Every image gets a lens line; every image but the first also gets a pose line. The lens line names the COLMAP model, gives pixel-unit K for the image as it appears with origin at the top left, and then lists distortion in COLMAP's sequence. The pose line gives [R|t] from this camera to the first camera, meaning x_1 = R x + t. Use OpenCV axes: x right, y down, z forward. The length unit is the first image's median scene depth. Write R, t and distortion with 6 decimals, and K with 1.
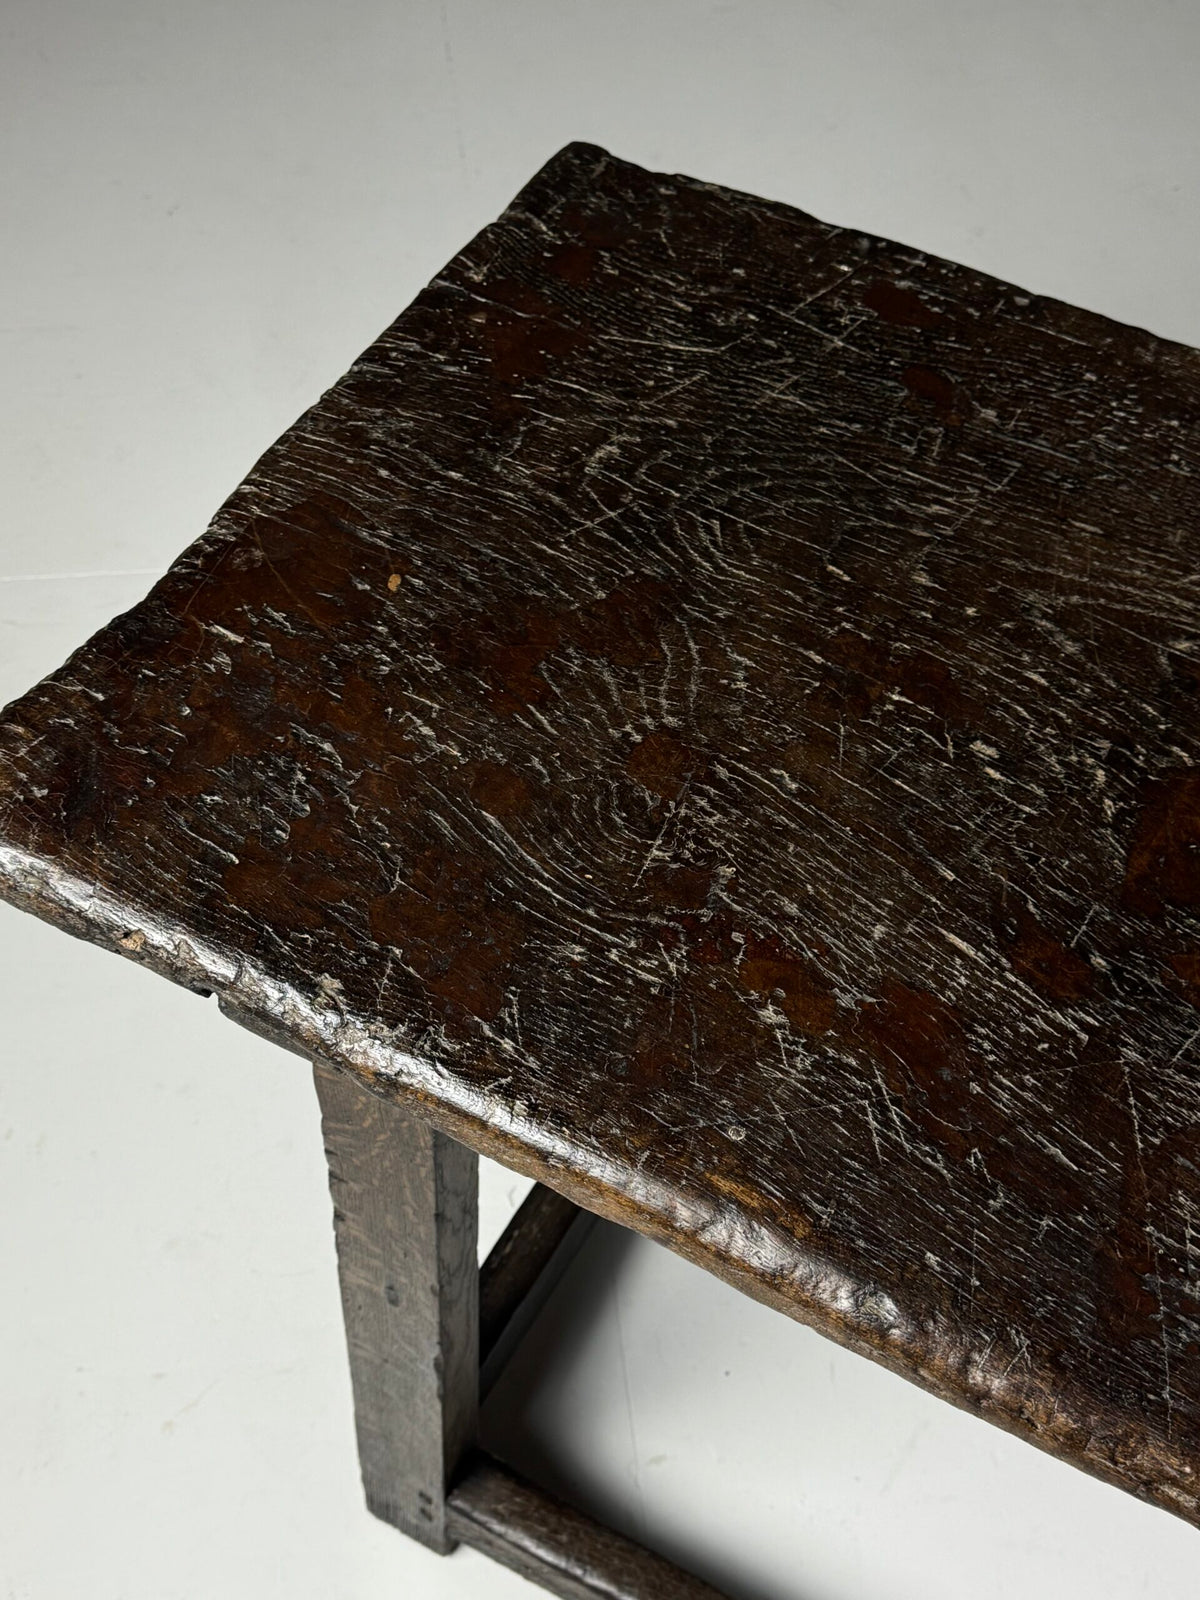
lens RADIAL K [[2006.9, 0, 615.8], [0, 2006.9, 802.9], [0, 0, 1]] dist [0.152349, -0.072127]
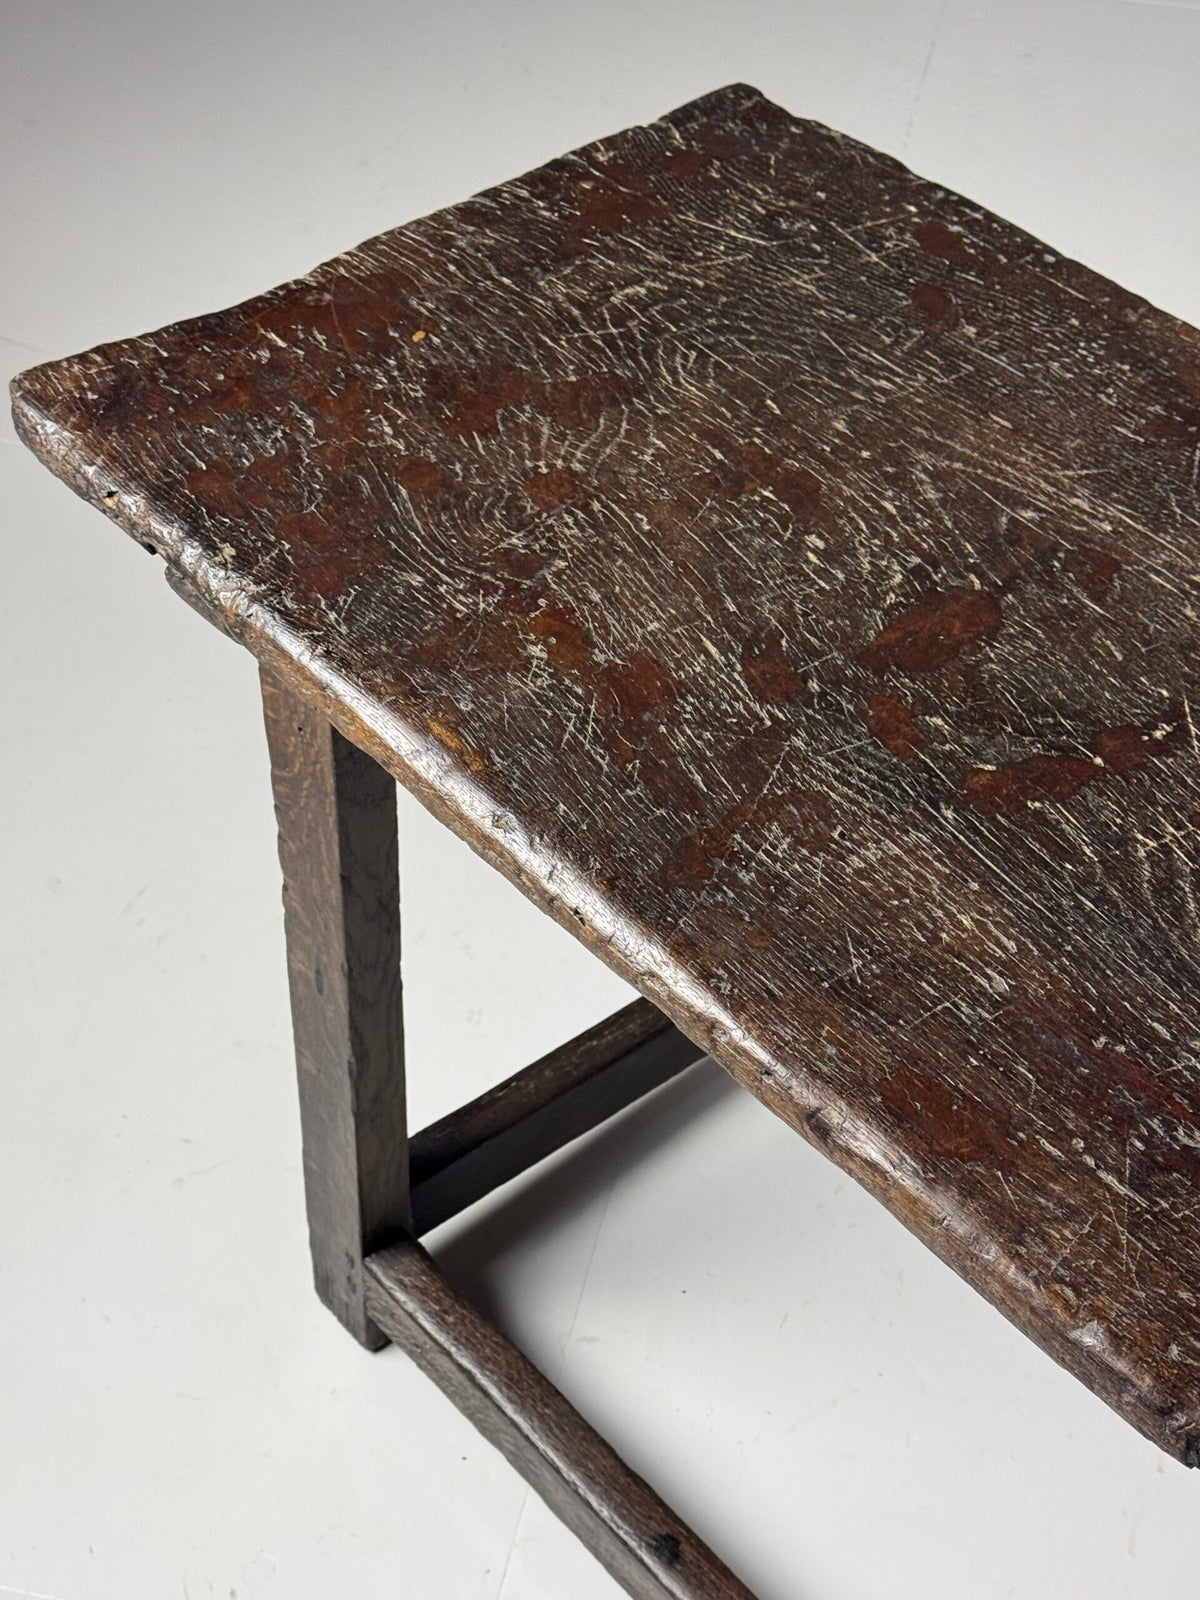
lens RADIAL K [[2497.8, 0, 612.5], [0, 2497.8, 816.4], [0, 0, 1]] dist [0.158409, -0.026657]
pose [[0.937959, 0.229265, -0.260137, 0.497270], [-0.262134, 0.959924, -0.099156, 0.312339], [0.226979, 0.161195, 0.960467, -0.441476]]
